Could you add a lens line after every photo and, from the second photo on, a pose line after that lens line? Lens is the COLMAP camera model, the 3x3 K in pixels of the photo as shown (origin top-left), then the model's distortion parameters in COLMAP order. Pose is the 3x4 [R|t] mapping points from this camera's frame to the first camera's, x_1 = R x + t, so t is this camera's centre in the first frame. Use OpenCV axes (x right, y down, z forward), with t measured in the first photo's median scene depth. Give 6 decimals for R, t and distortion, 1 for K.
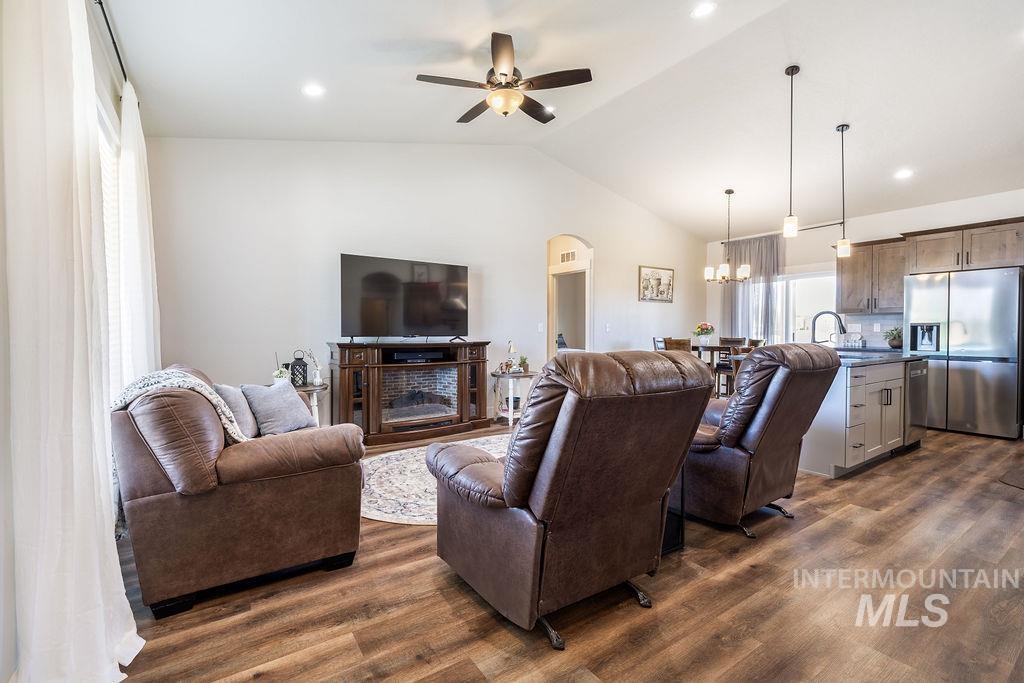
lens RADIAL K [[453.4, 0, 512.0], [0, 453.4, 341.5], [0, 0, 1]] dist [-0.000351, -0.000233]
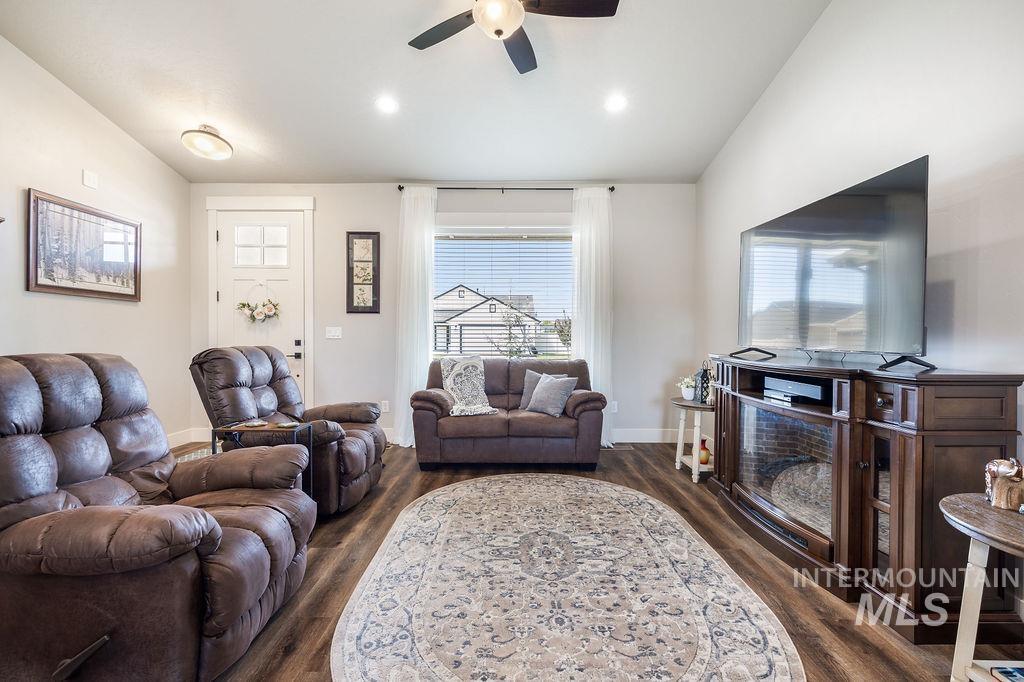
lens RADIAL K [[463.8, 0, 512.0], [0, 463.8, 341.0], [0, 0, 1]] dist [0.002015, -0.000177]
pose [[-0.566281, 0.003082, -0.824206, 0.420633], [-0.025370, 0.999454, 0.021168, -0.025815], [0.823822, 0.032897, -0.565894, 1.045594]]
